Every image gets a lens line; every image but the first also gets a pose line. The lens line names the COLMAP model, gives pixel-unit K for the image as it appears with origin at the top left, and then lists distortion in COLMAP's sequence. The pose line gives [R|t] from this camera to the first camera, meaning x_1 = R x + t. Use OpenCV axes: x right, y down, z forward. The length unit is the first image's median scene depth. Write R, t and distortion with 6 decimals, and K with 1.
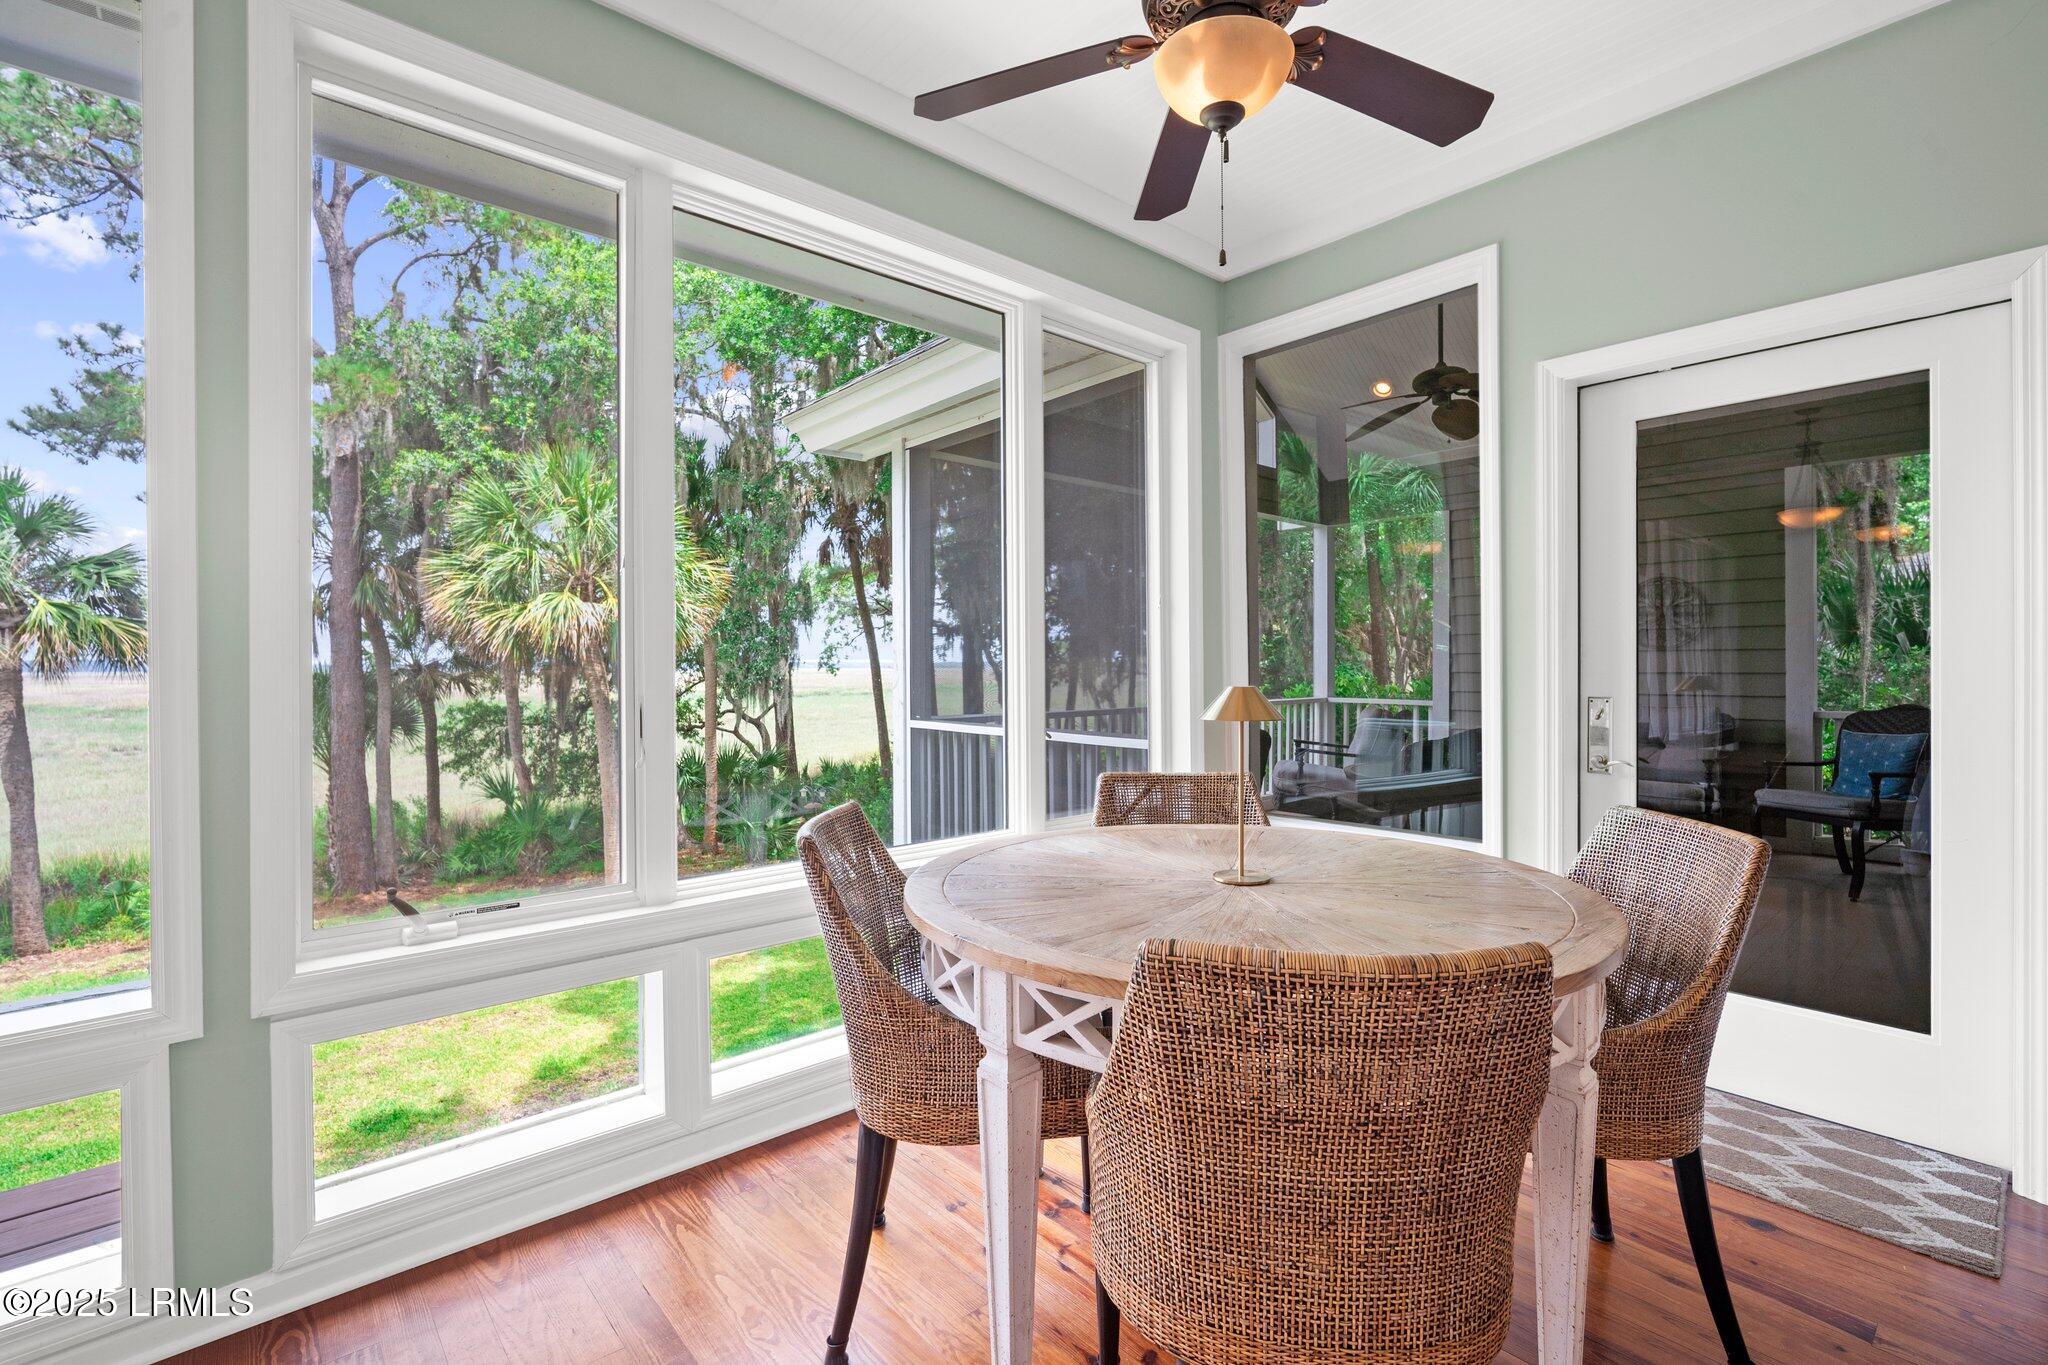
lens RADIAL K [[914.8, 0, 1027.0], [0, 914.8, 670.2], [0, 0, 1]] dist [-0.010924, 0.001575]
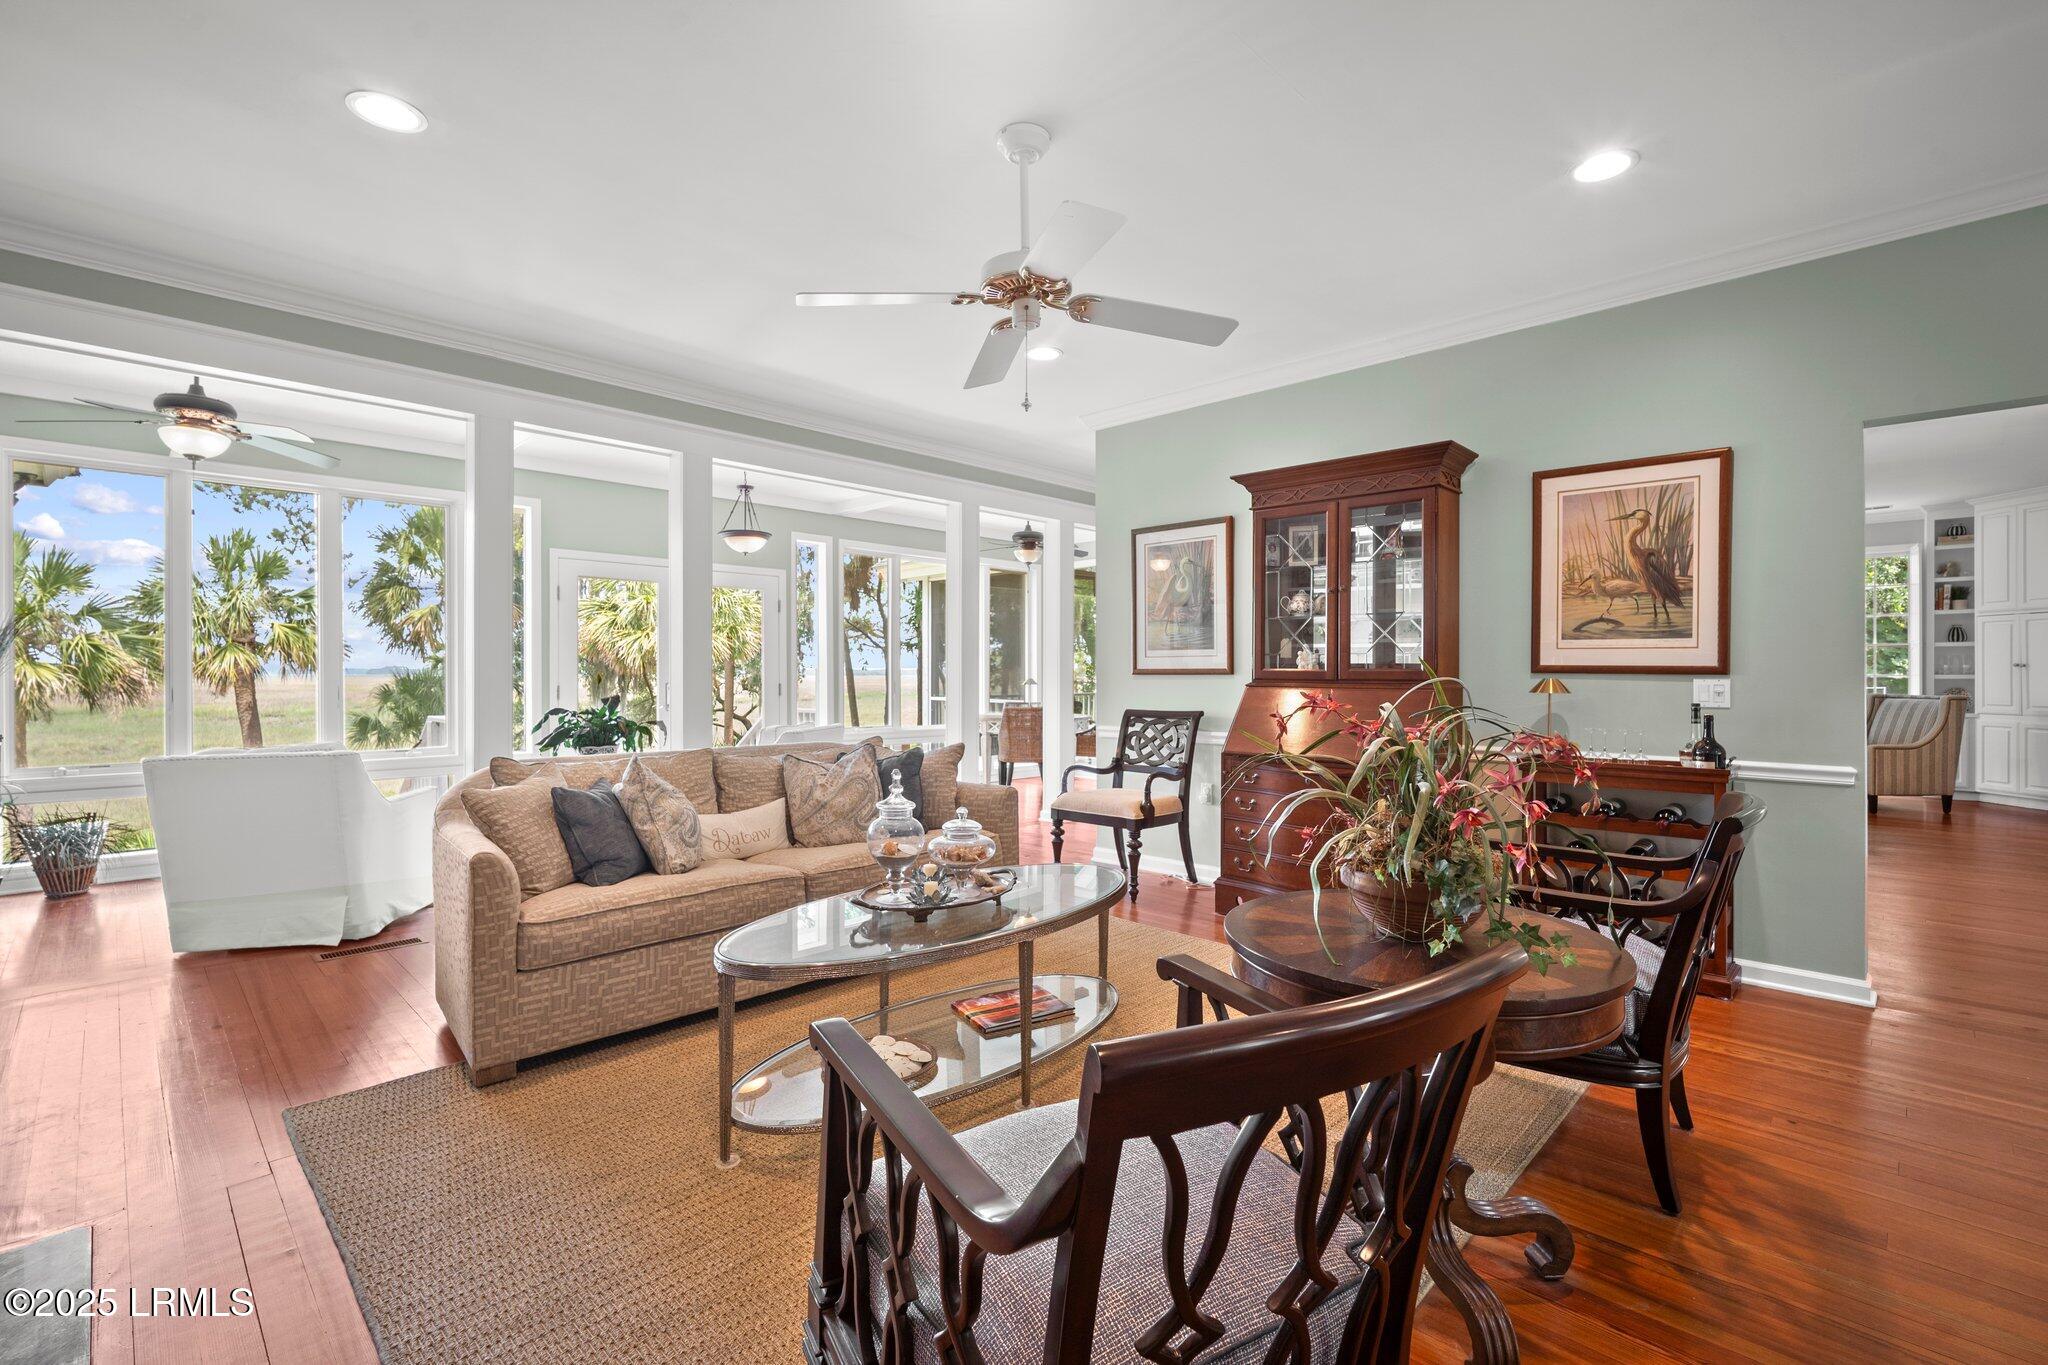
lens RADIAL K [[914.8, 0, 1027.0], [0, 914.8, 670.2], [0, 0, 1]] dist [-0.010924, 0.001575]
pose [[0.997493, 0.006233, 0.070486, -0.014933], [-0.005705, 0.999954, -0.007689, 0.000349], [-0.070531, 0.007268, 0.997483, -0.420467]]
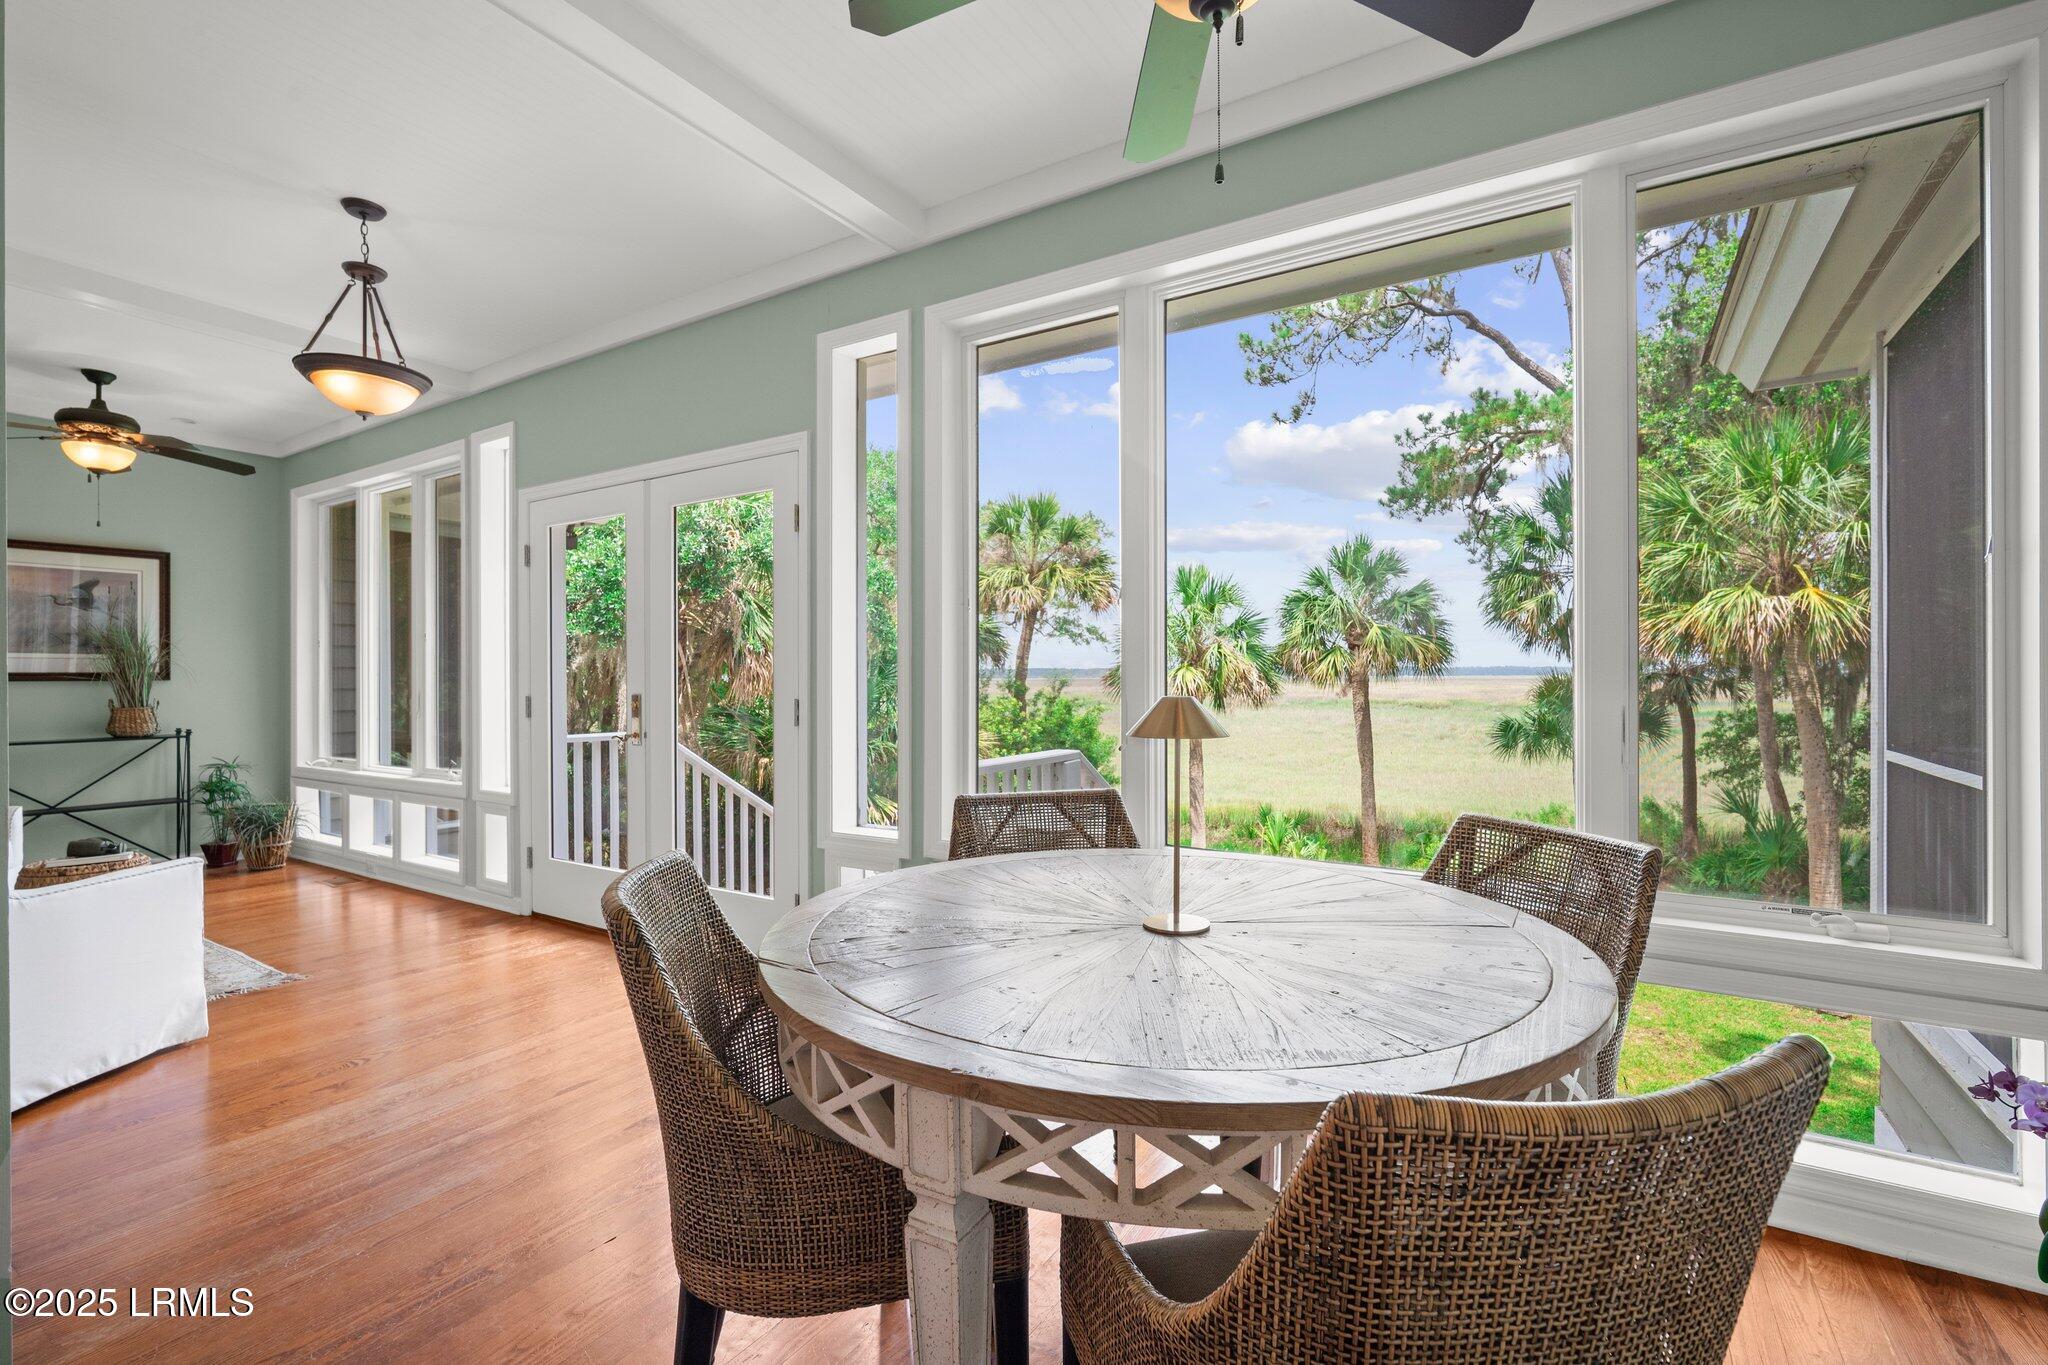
lens RADIAL K [[906.4, 0, 1023.0], [0, 906.4, 679.4], [0, 0, 1]] dist [-0.017758, 0.006990]
pose [[0.277326, 0.005420, -0.960761, 0.101747], [0.000562, 0.999983, 0.005804, -0.000446], [0.960776, -0.002149, 0.277318, 0.064475]]
